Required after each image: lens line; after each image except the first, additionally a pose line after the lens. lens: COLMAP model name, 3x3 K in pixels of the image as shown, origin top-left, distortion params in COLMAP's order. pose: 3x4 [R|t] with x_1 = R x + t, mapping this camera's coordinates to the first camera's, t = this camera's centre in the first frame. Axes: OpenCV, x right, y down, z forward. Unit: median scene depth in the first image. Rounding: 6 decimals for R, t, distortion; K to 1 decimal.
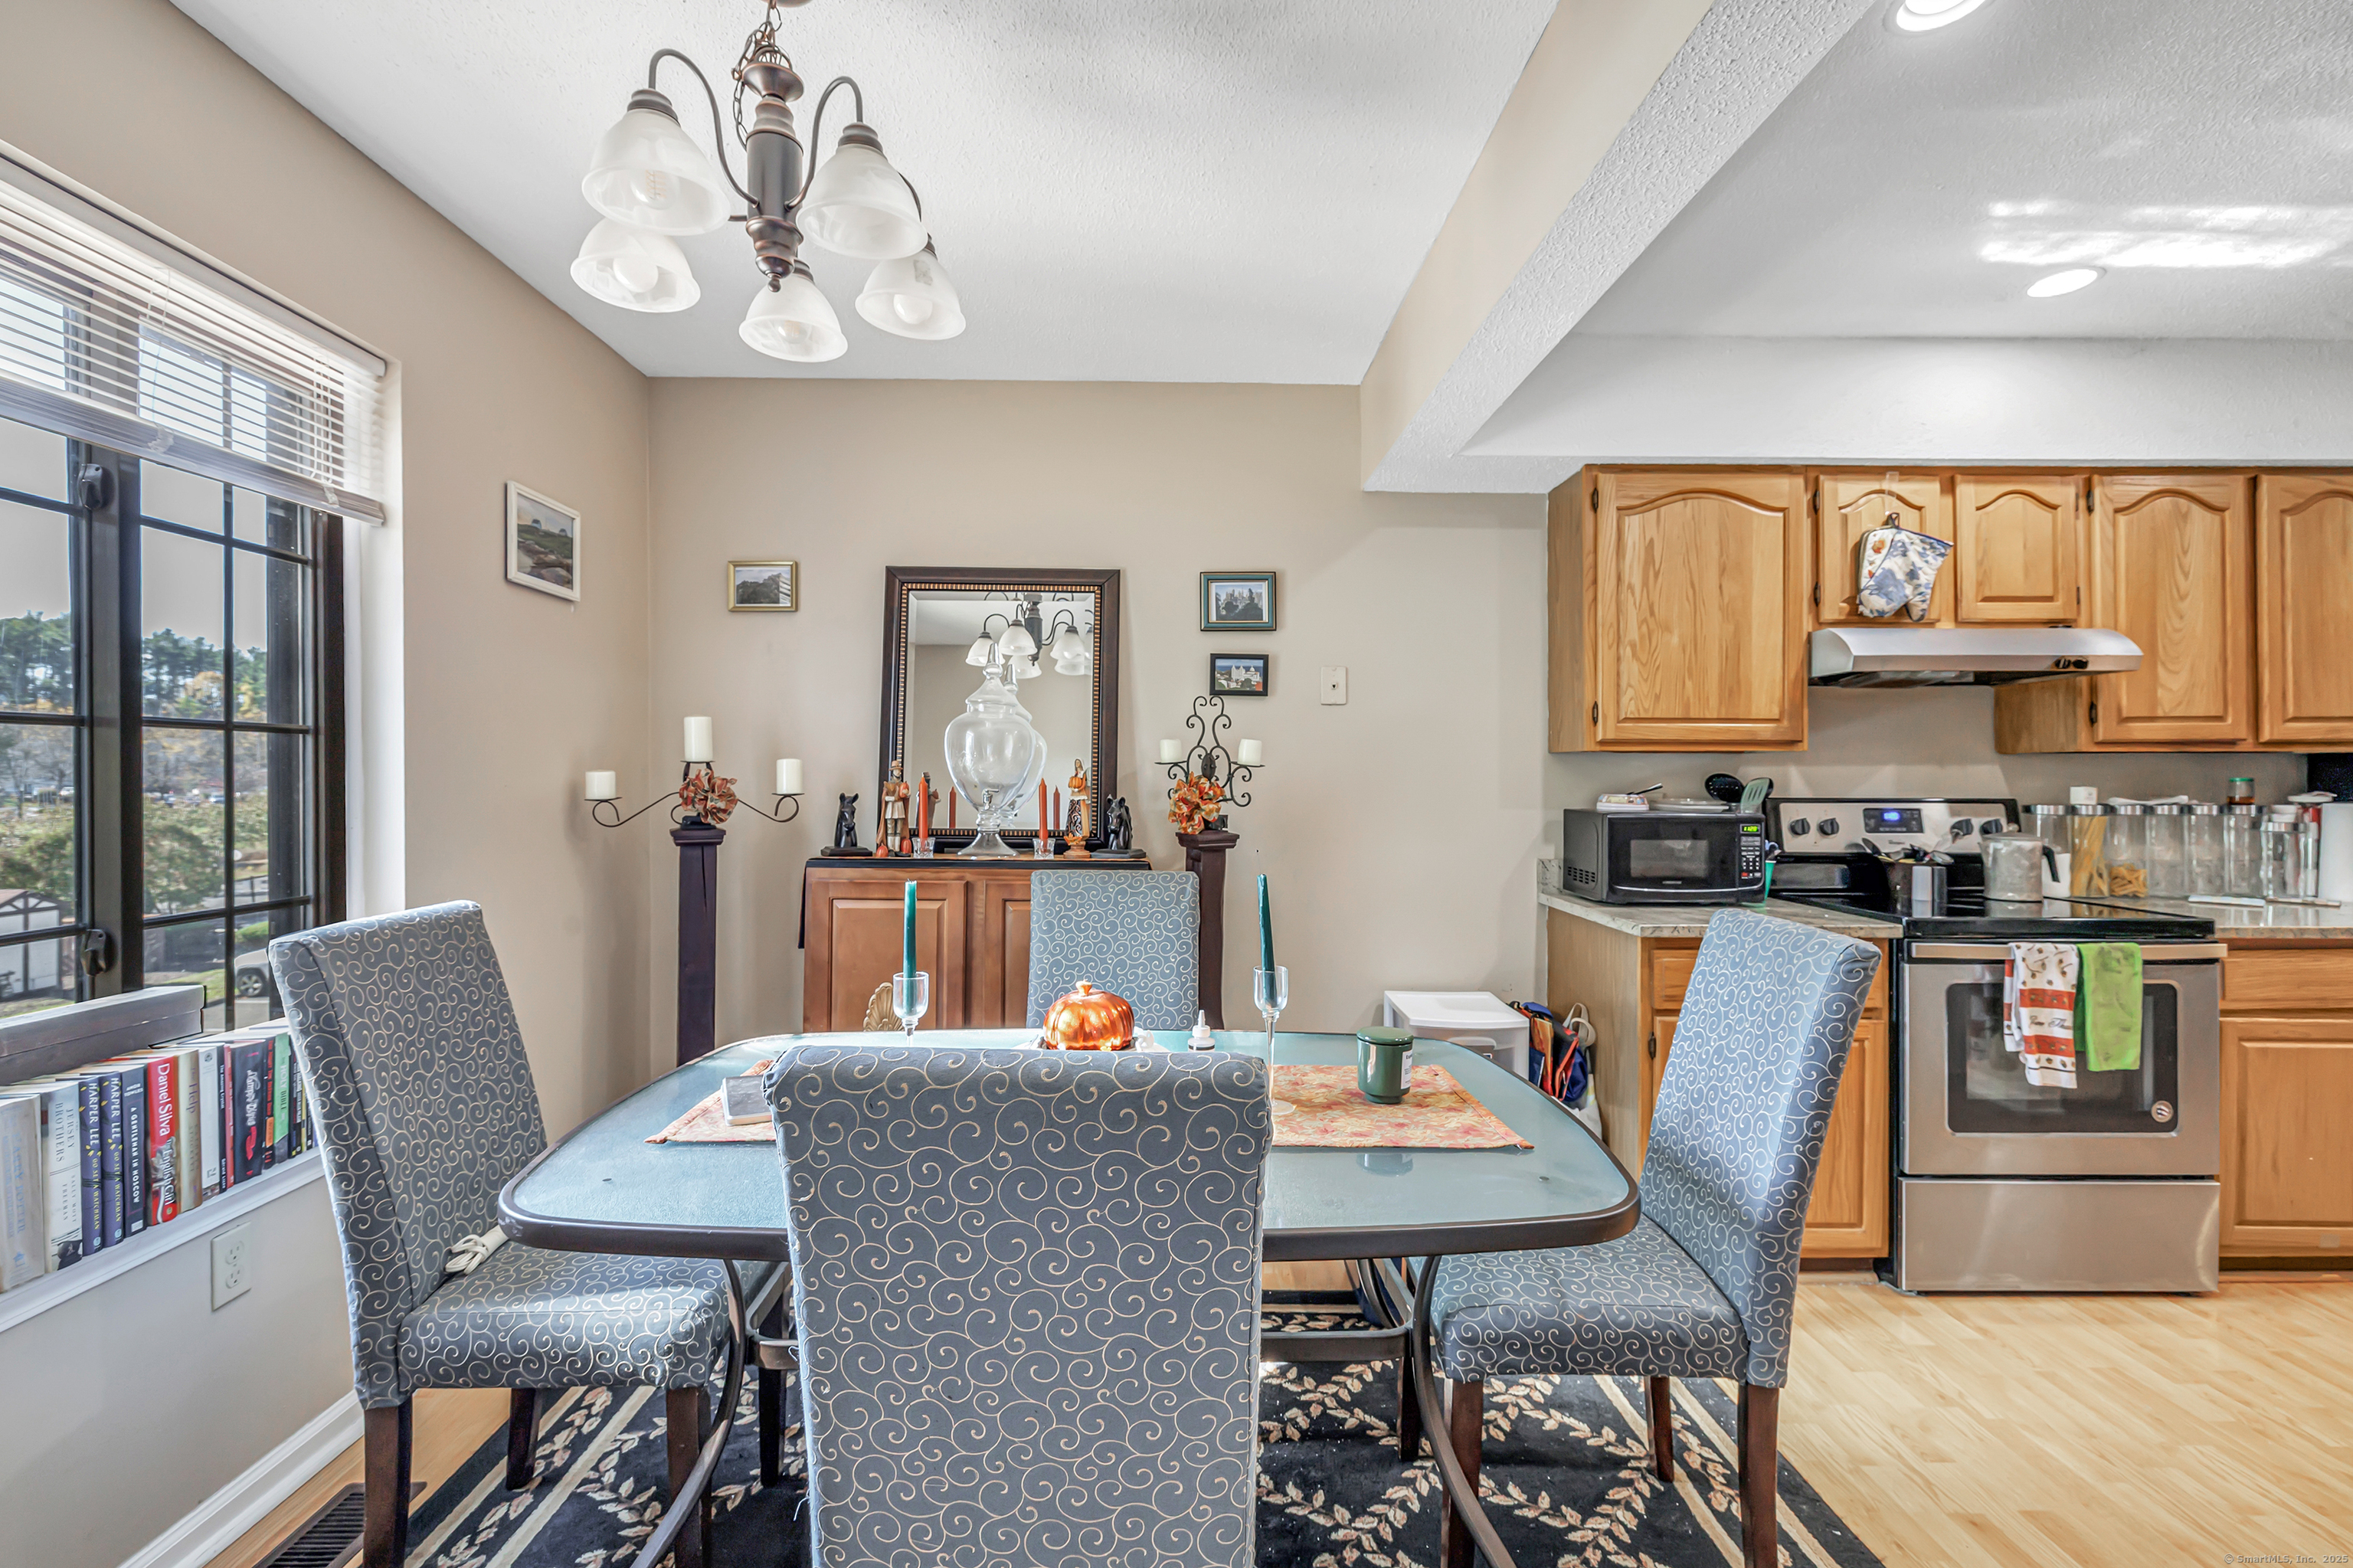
lens RADIAL K [[1011.5, 0, 1132.1], [0, 1011.5, 765.1], [0, 0, 1]] dist [-0.002614, 0.000662]
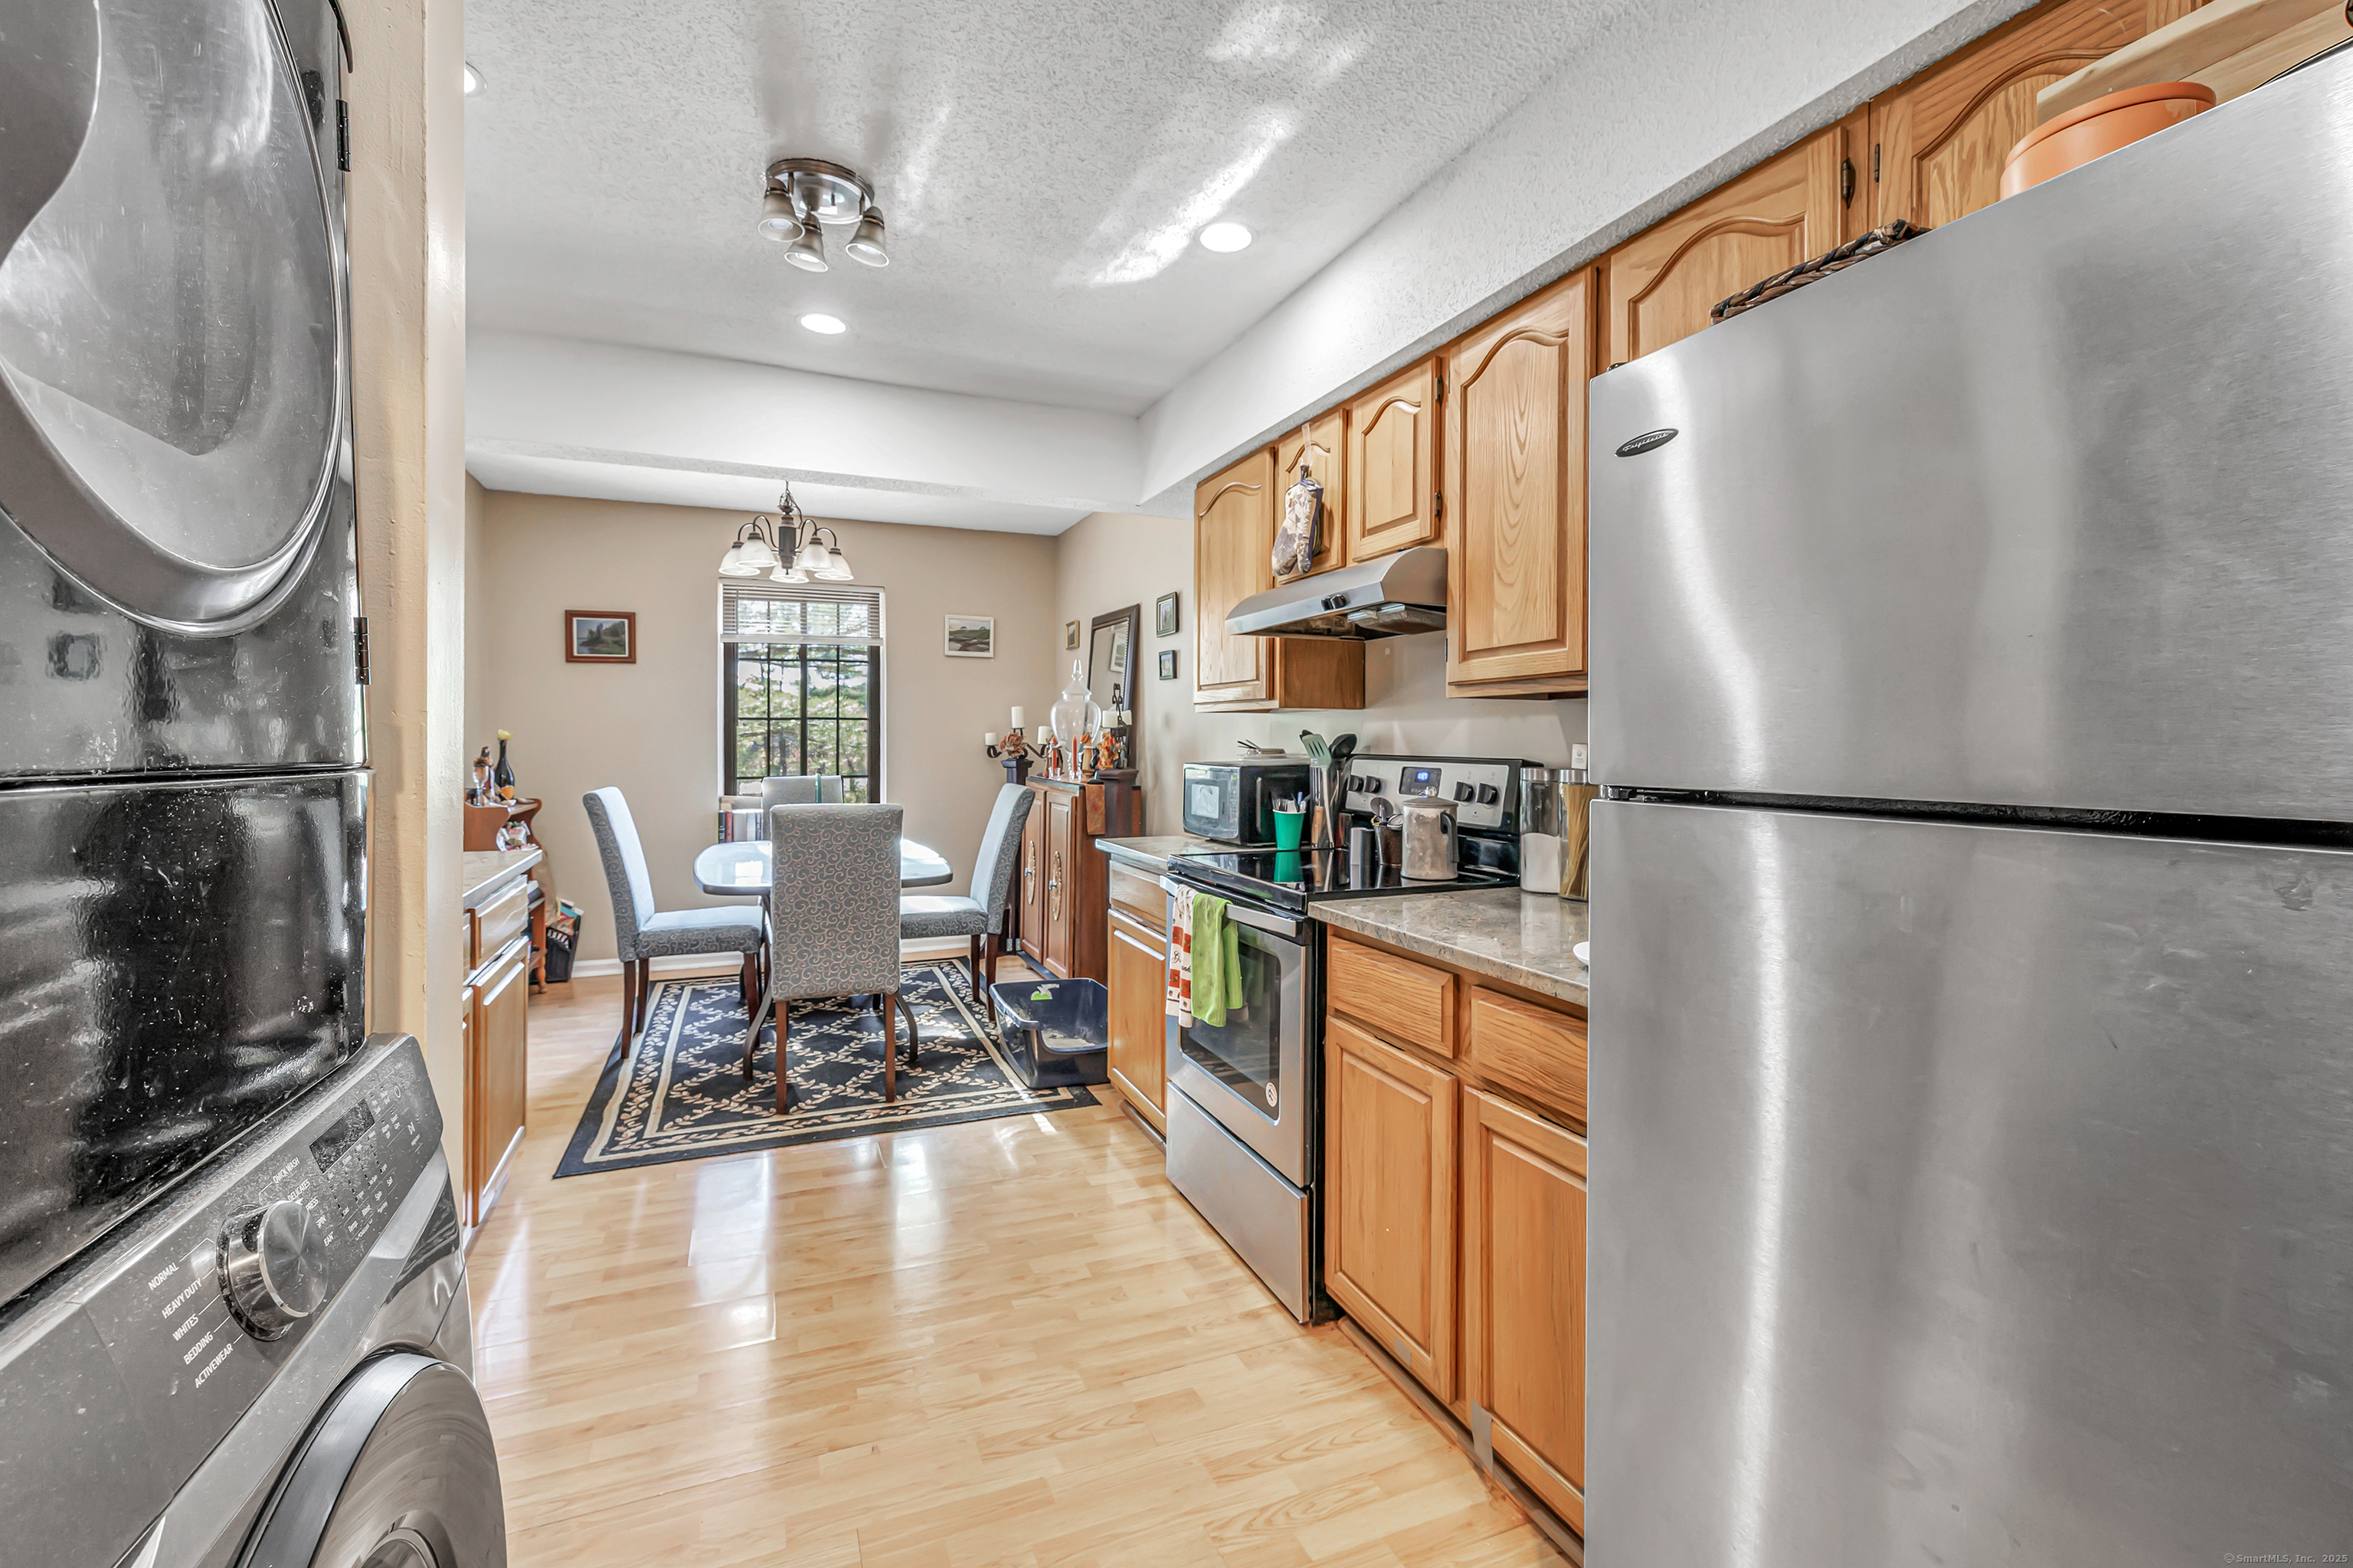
lens RADIAL K [[1011.5, 0, 1186.3], [0, 1011.5, 742.7], [0, 0, 1]] dist [-0.002614, 0.000662]
pose [[0.393071, 0.002032, -0.919506, 1.612411], [0.001107, 0.999996, 0.002683, 0.019351], [0.919508, -0.002073, 0.393067, 0.499502]]
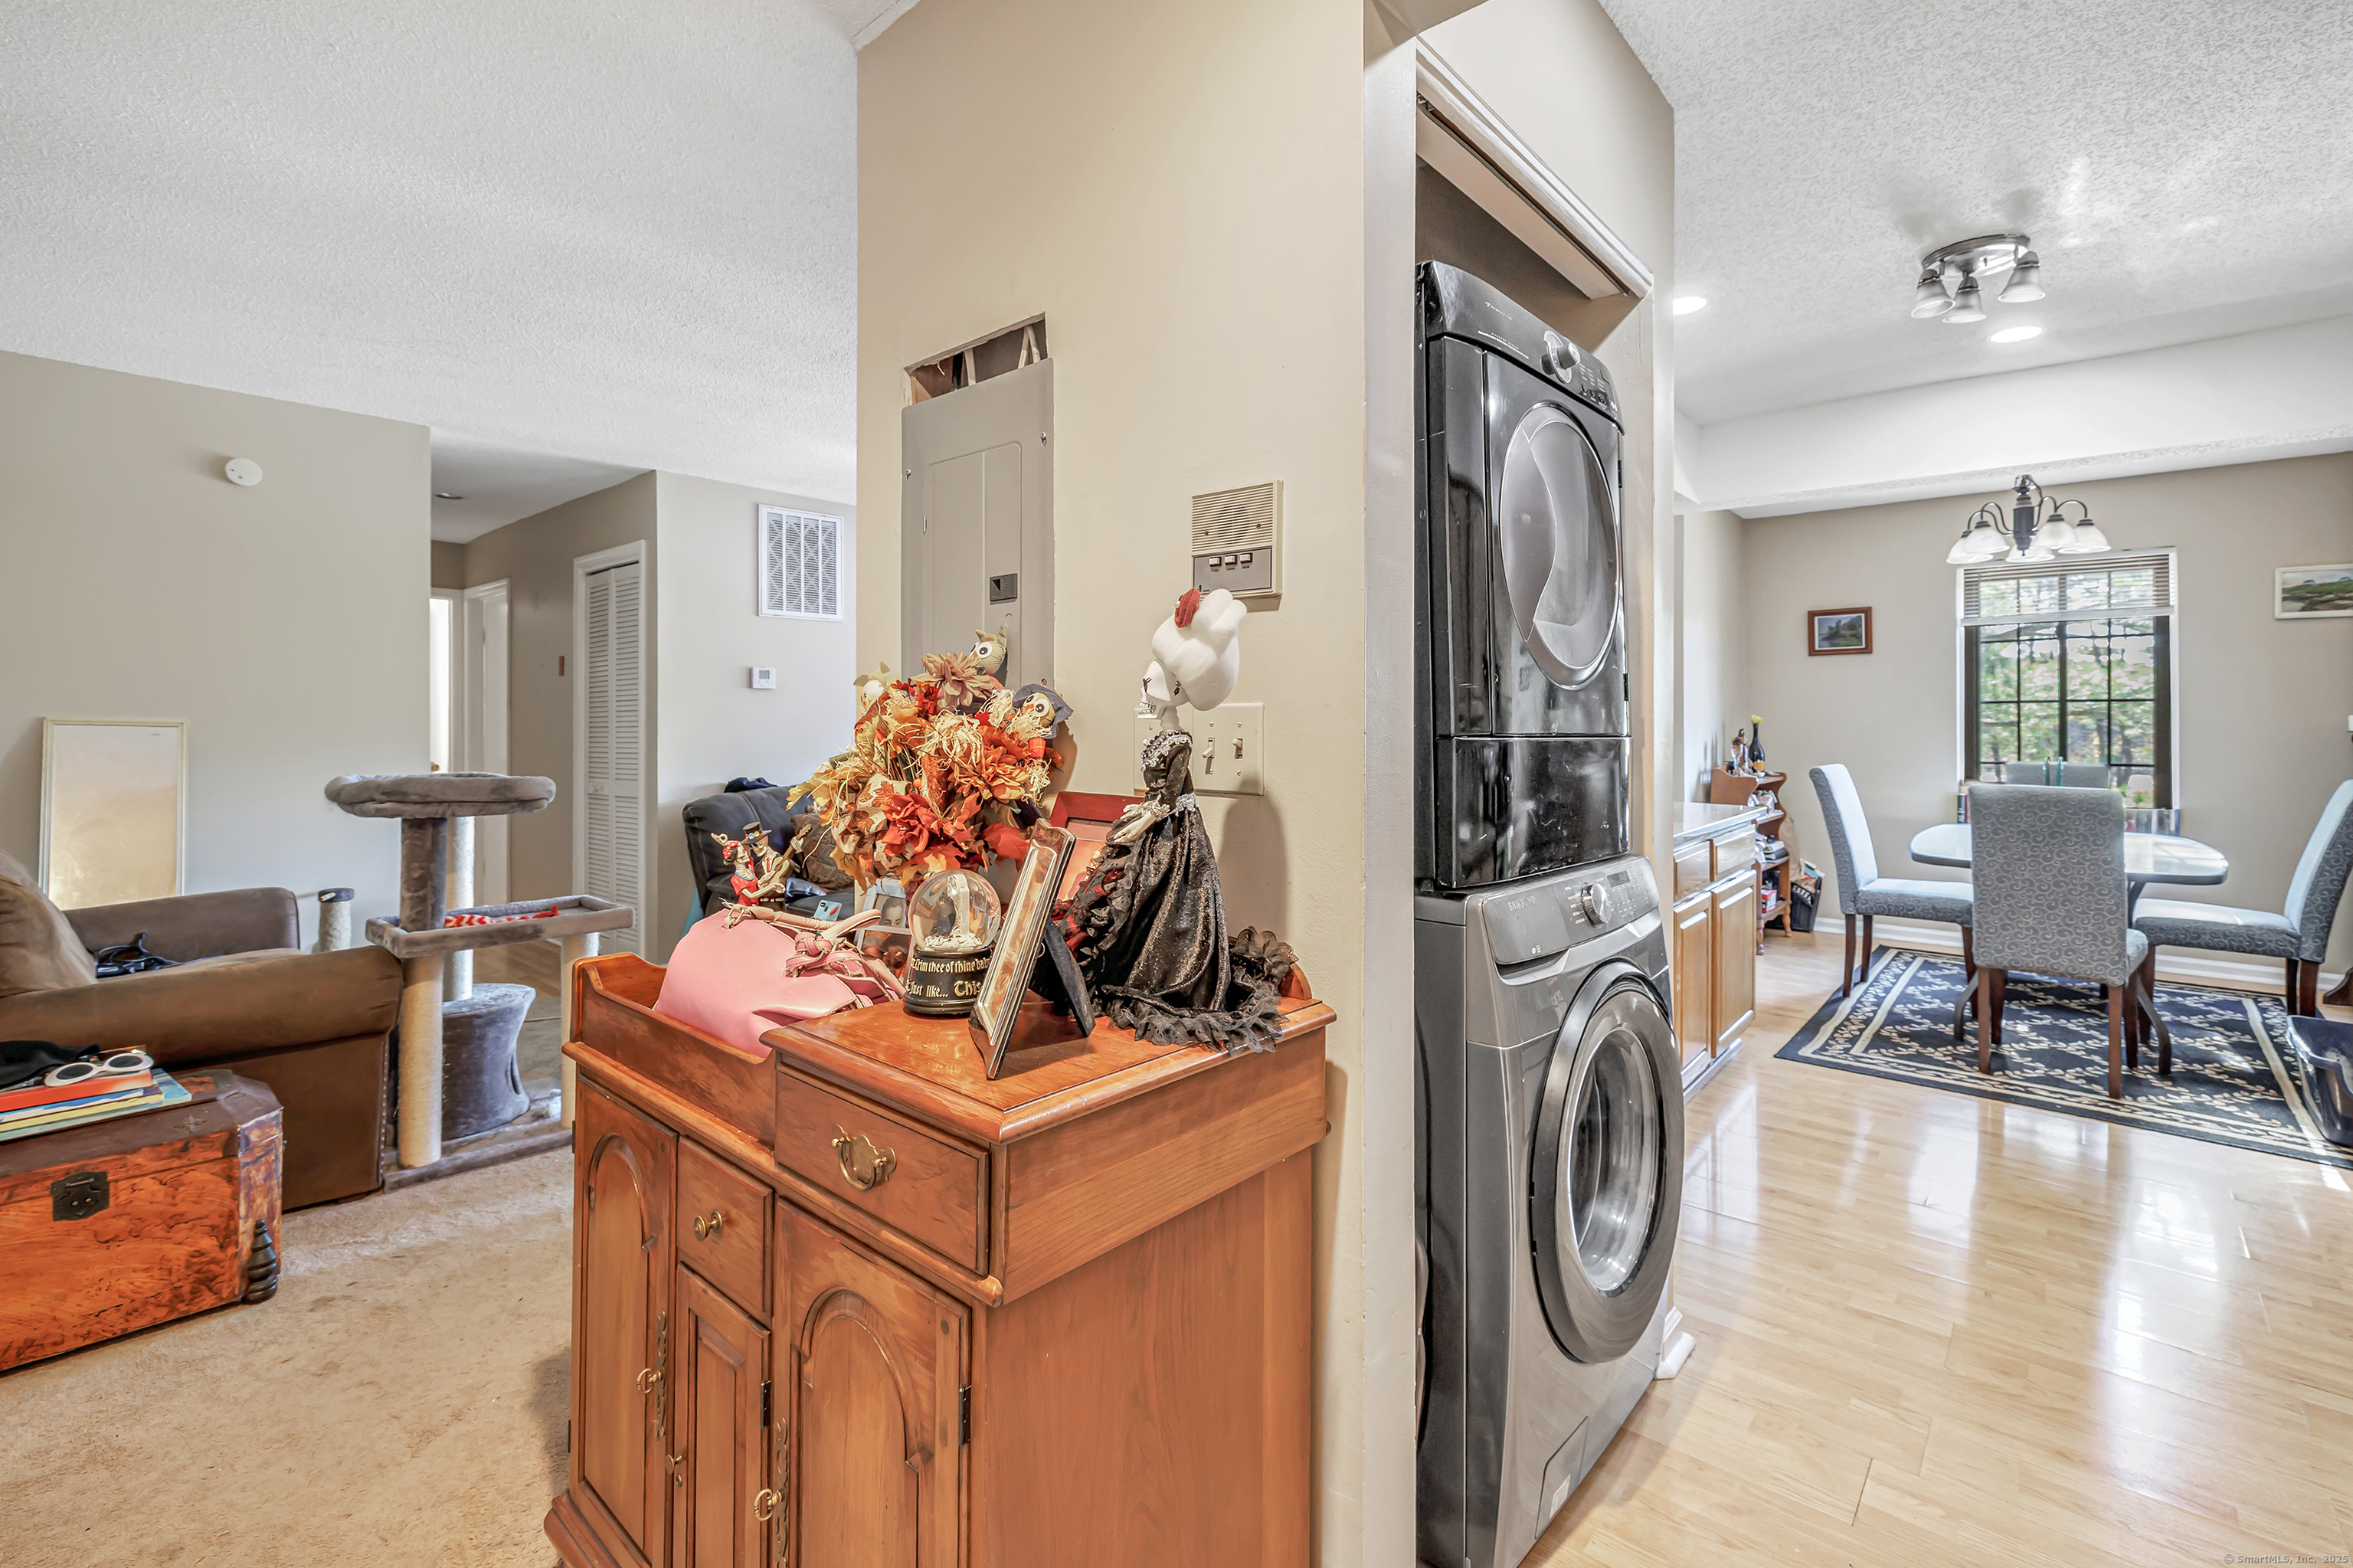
lens RADIAL K [[1011.5, 0, 1201.2], [0, 1011.5, 721.8], [0, 0, 1]] dist [-0.002614, 0.000662]
pose [[-0.656857, -0.001179, -0.754015, 1.929910], [0.000928, 0.999997, -0.002372, 0.018084], [0.754015, -0.002258, -0.656853, 0.617831]]
